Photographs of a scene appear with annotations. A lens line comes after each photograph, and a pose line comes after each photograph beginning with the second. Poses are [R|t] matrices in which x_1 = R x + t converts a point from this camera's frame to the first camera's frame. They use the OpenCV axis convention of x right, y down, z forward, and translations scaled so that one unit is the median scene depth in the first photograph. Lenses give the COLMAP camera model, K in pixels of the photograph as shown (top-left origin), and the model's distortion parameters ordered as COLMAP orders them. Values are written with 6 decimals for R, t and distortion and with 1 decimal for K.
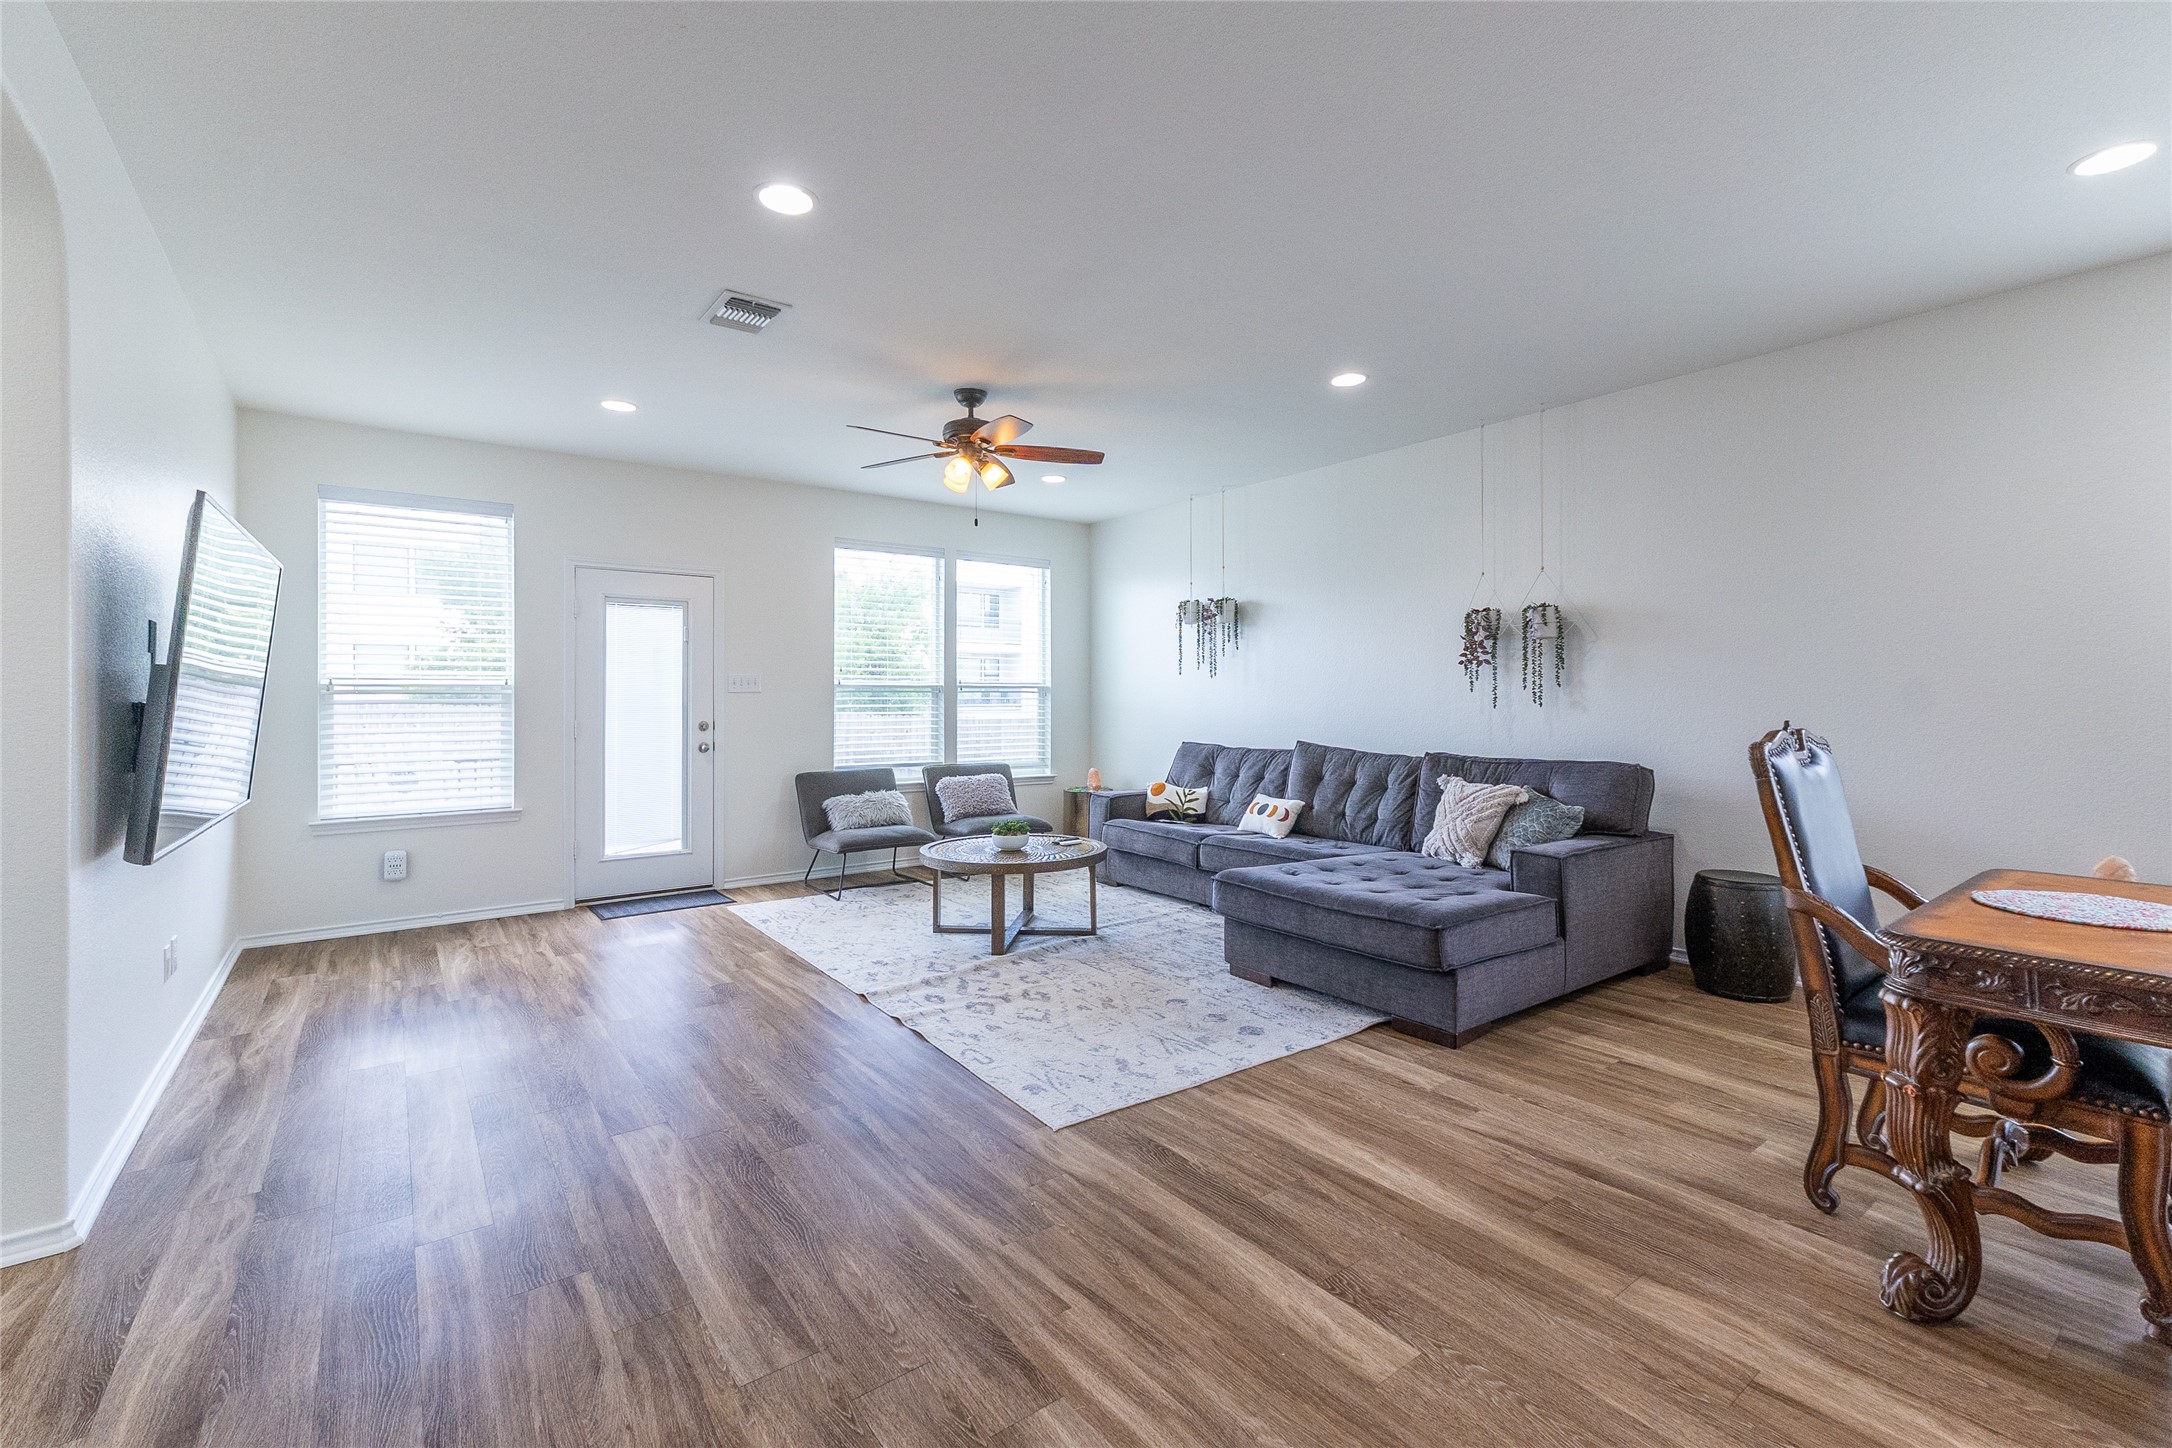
lens RADIAL K [[932.8, 0, 1082.4], [0, 932.8, 695.5], [0, 0, 1]] dist [0.004327, -0.000018]
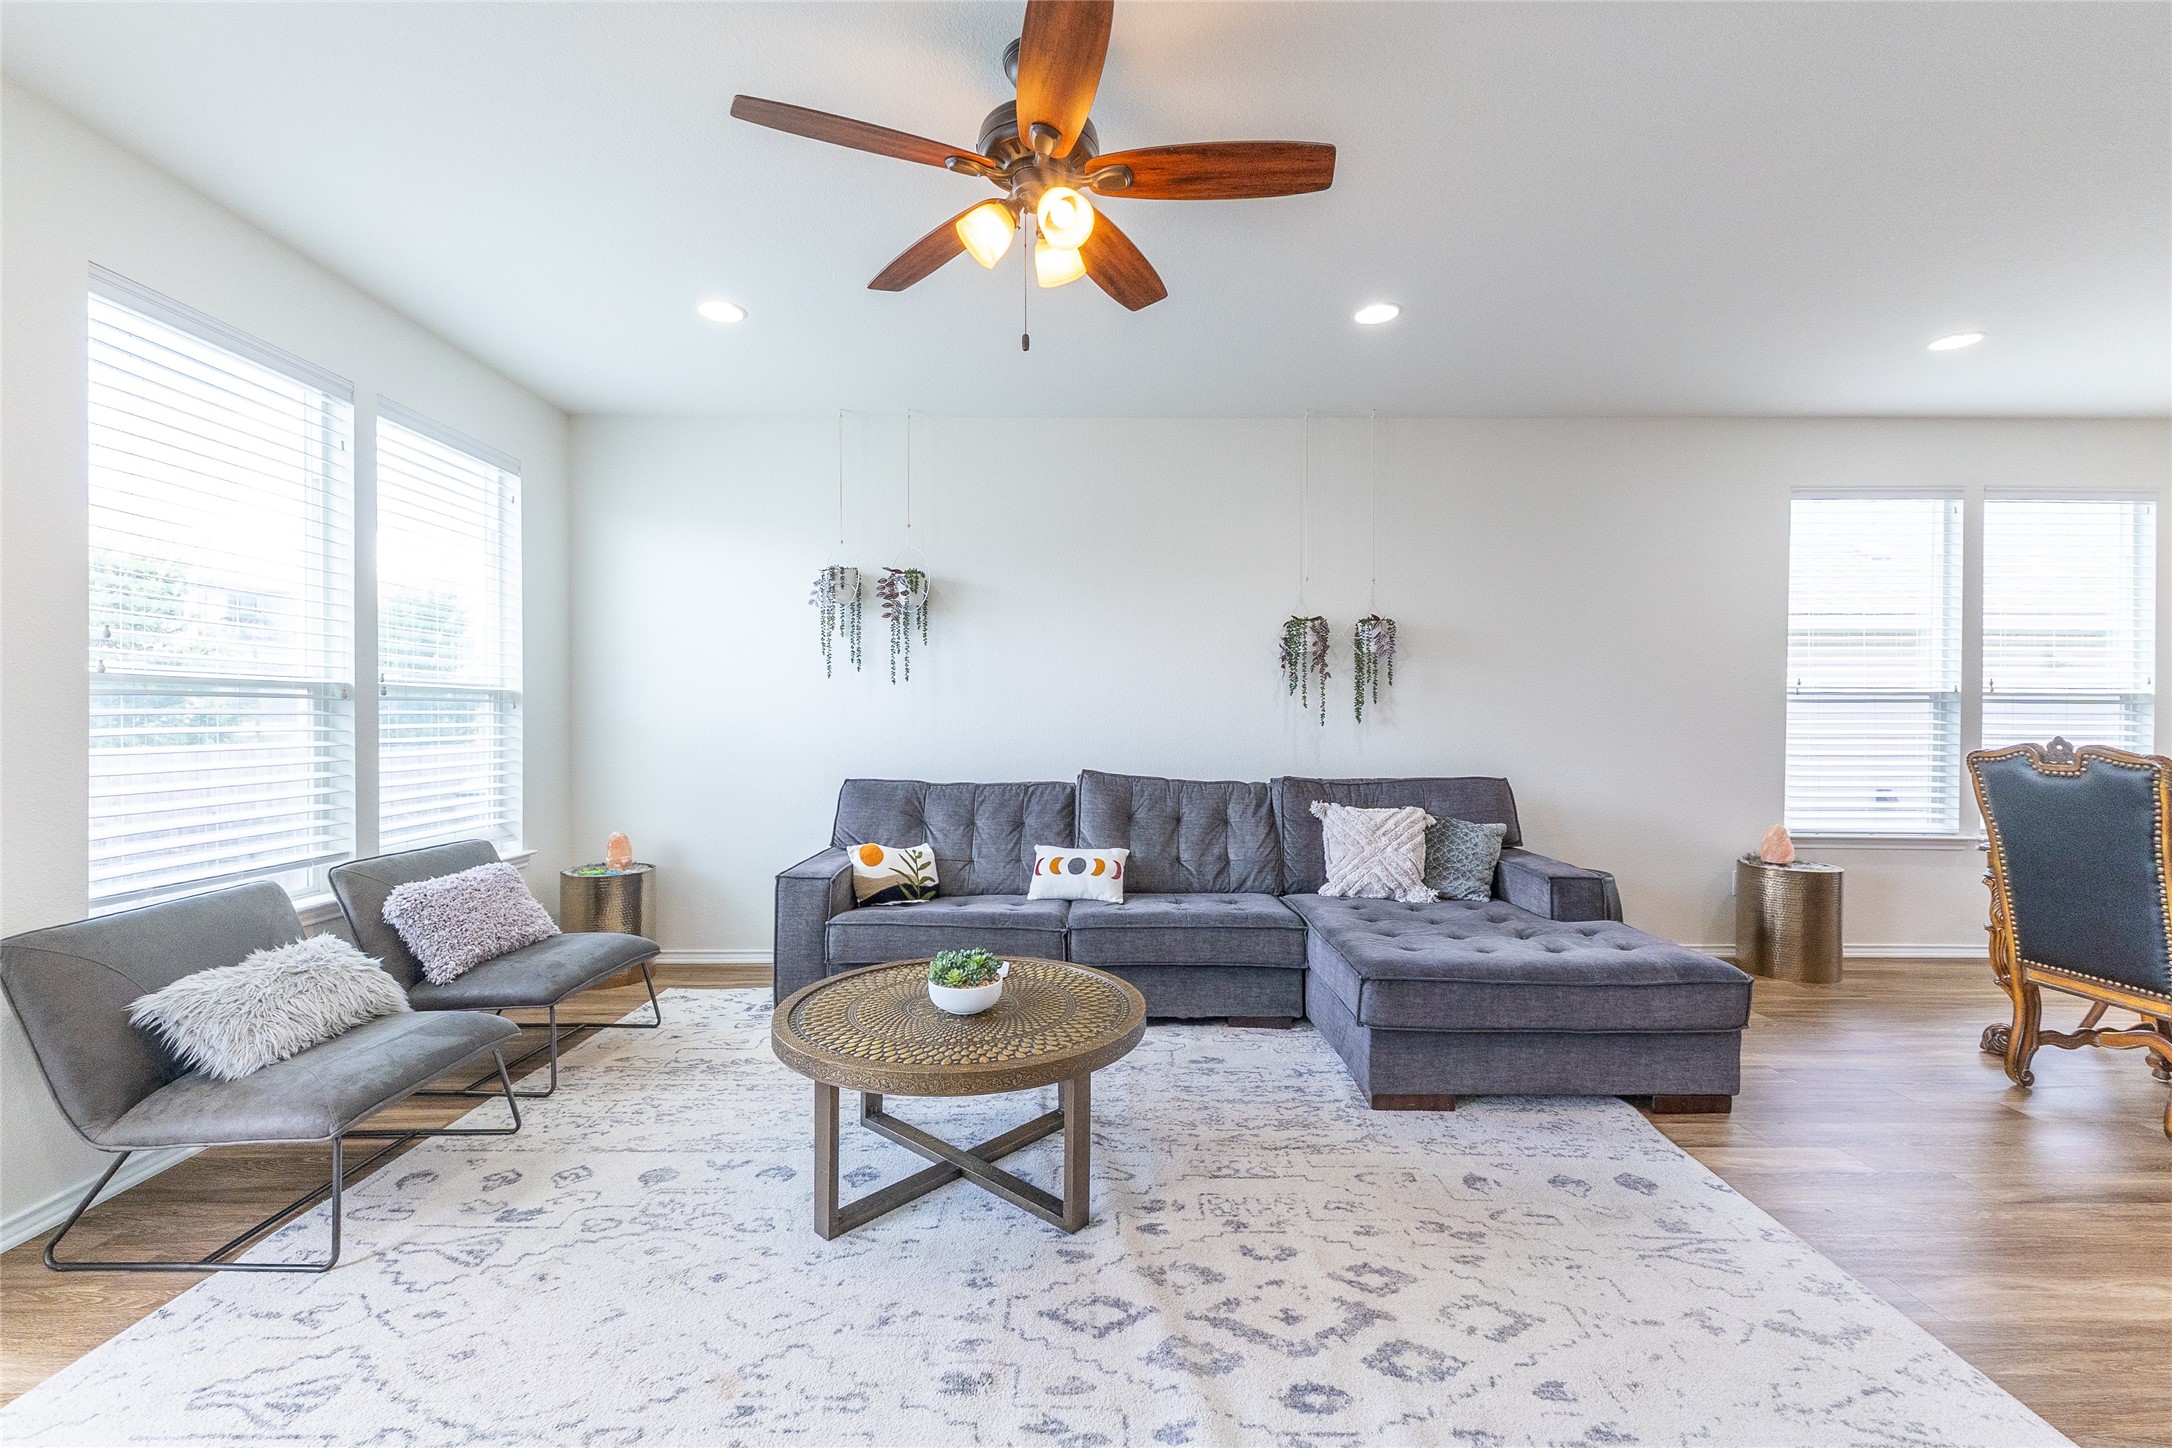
lens RADIAL K [[932.8, 0, 1075.9], [0, 932.8, 719.3], [0, 0, 1]] dist [0.004327, -0.000018]
pose [[0.591305, -0.001938, 0.806446, -0.471658], [-0.004657, 0.999972, 0.005818, 0.003348], [-0.806435, -0.007196, 0.591279, 0.679576]]
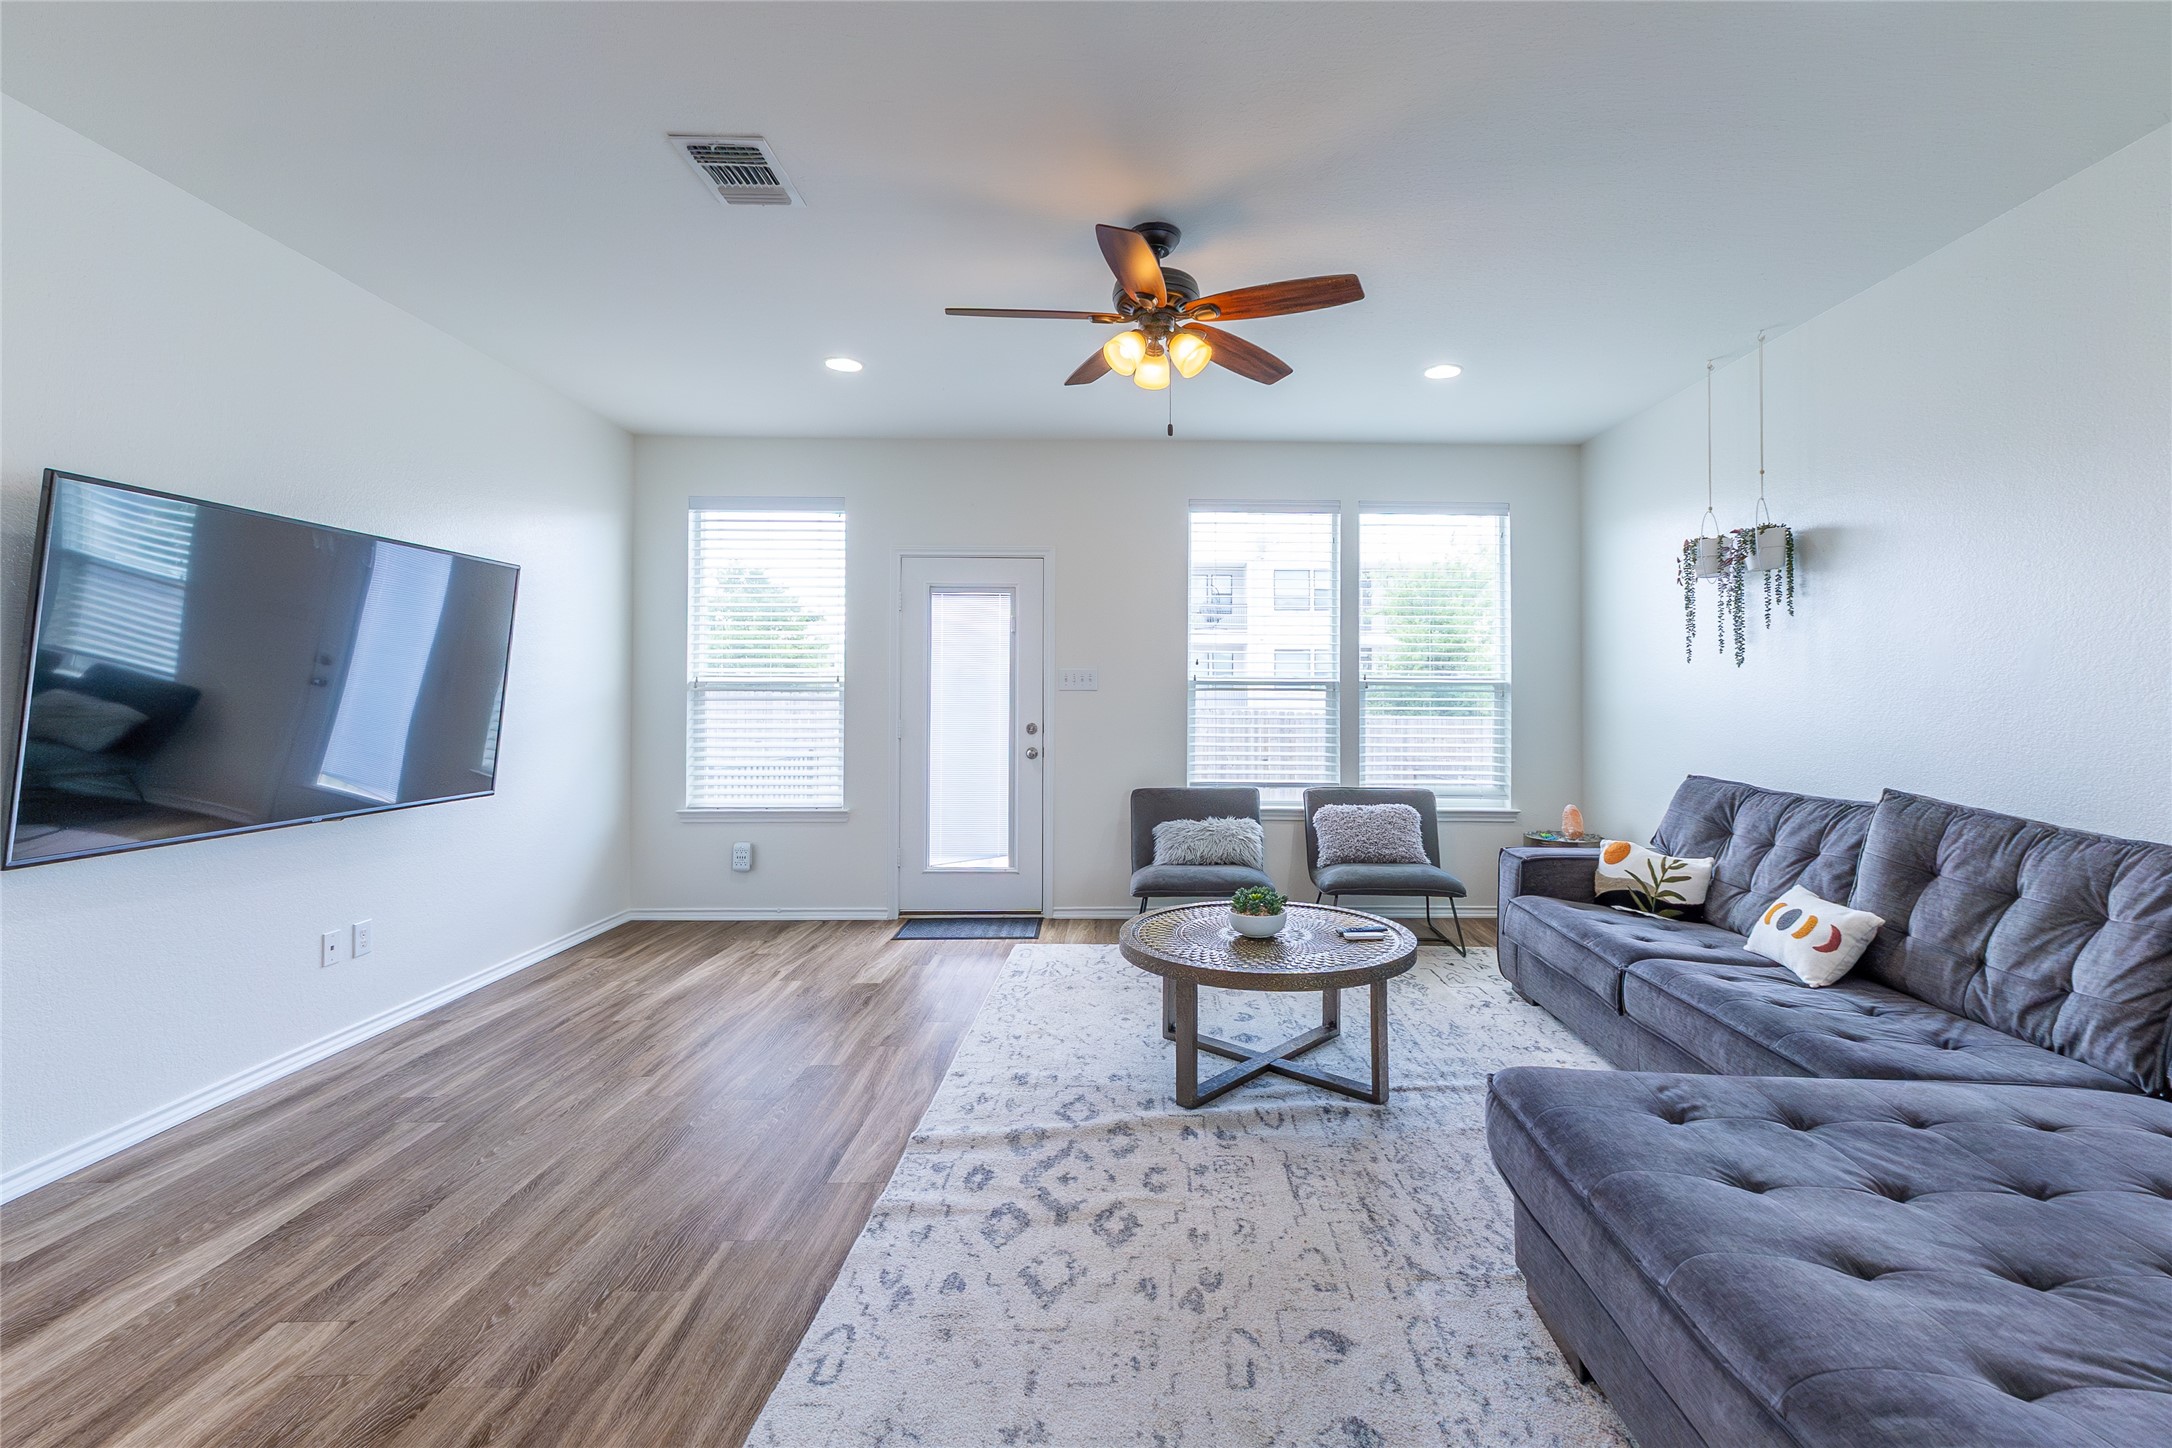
lens RADIAL K [[932.8, 0, 1143.8], [0, 932.8, 687.7], [0, 0, 1]] dist [0.004327, -0.000018]
pose [[0.816427, -0.000036, -0.577449, 0.239430], [-0.005144, 0.999960, -0.007336, 0.000339], [0.577426, 0.008959, 0.816394, 0.448418]]
